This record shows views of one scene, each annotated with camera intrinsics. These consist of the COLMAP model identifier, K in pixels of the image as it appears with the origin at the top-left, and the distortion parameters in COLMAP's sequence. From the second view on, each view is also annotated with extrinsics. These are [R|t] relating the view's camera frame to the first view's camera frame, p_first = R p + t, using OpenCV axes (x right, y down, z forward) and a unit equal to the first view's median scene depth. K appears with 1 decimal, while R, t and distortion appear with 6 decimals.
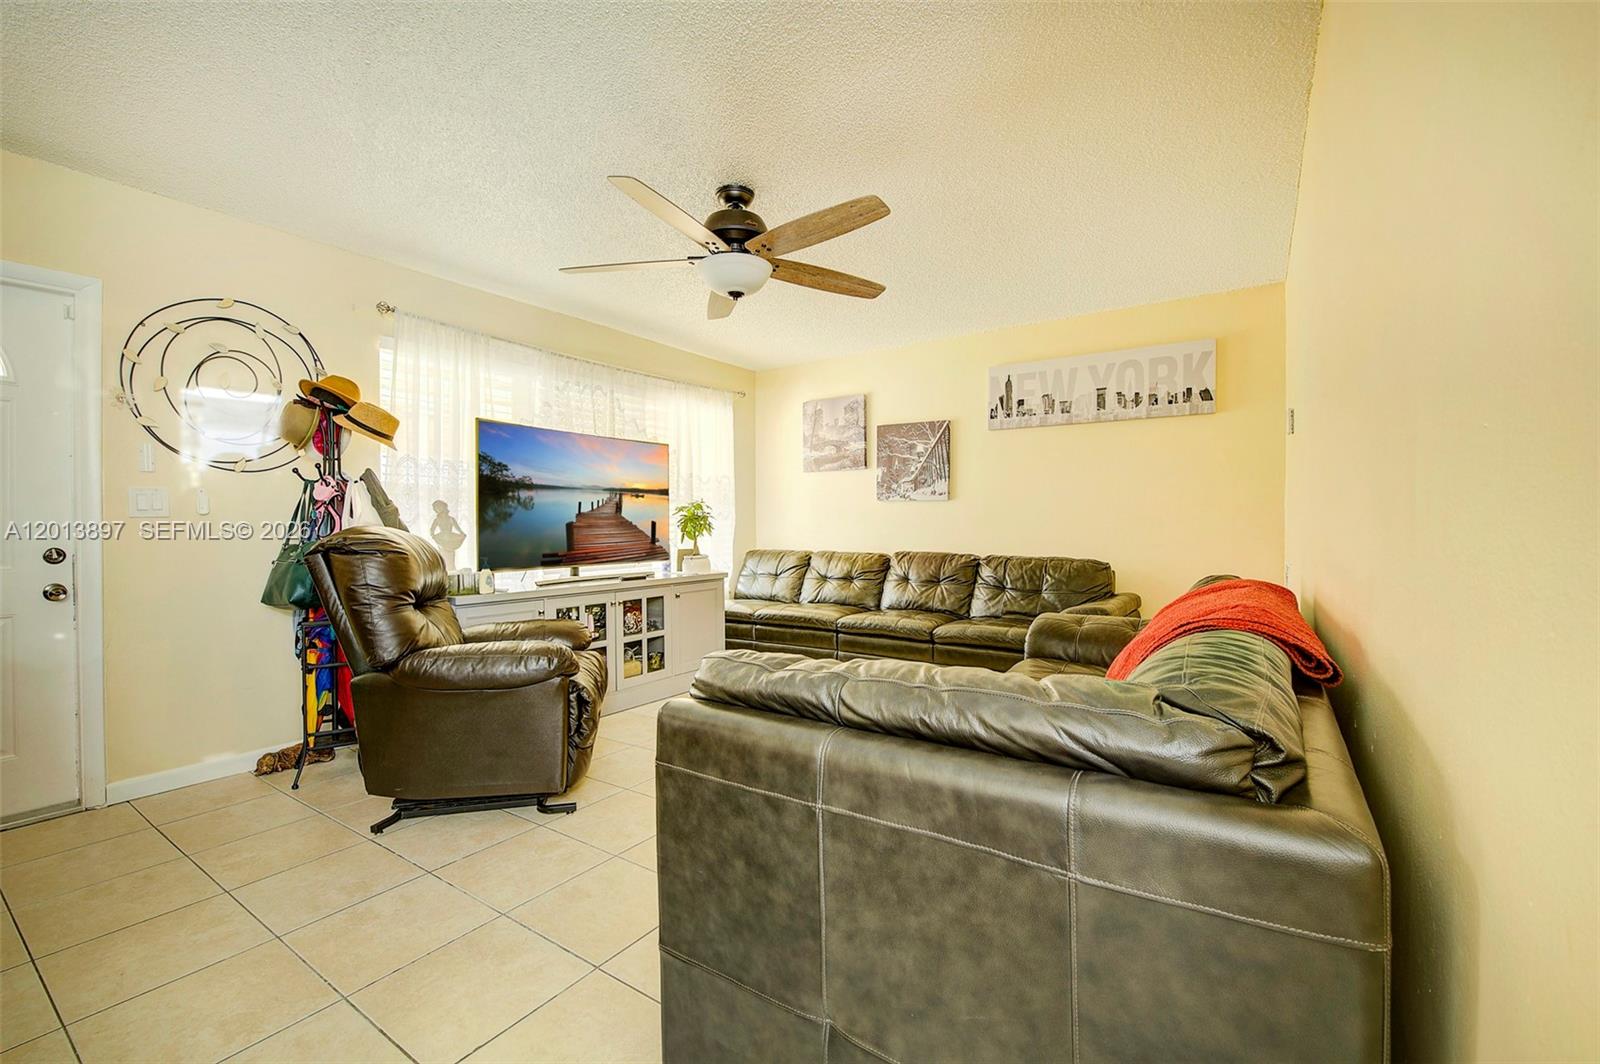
lens RADIAL K [[673.1, 0, 800.0], [0, 673.1, 532.0], [0, 0, 1]] dist [-0.003421, -0.000270]
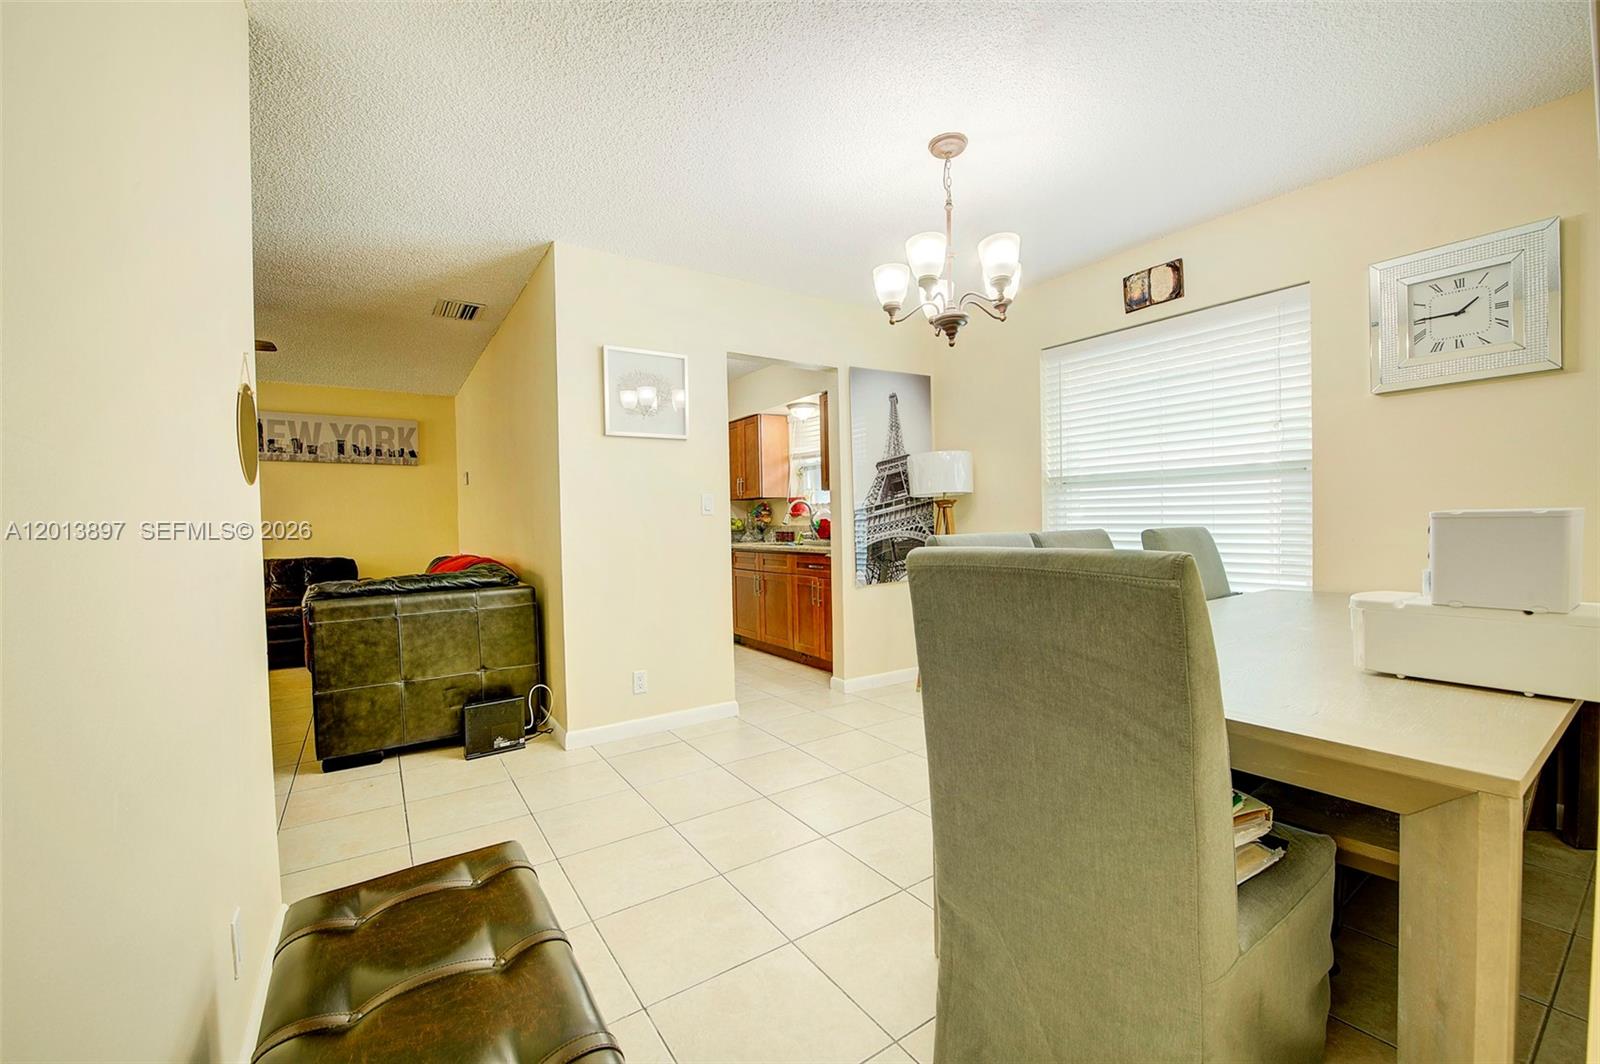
lens RADIAL K [[636.2, 0, 800.0], [0, 636.2, 532.0], [0, 0, 1]] dist [-0.016297, -0.000050]
pose [[0.374098, -0.017965, 0.927215, -0.474192], [0.031740, 0.999475, 0.006559, 0.008470], [-0.926846, 0.026976, 0.374472, -0.452125]]
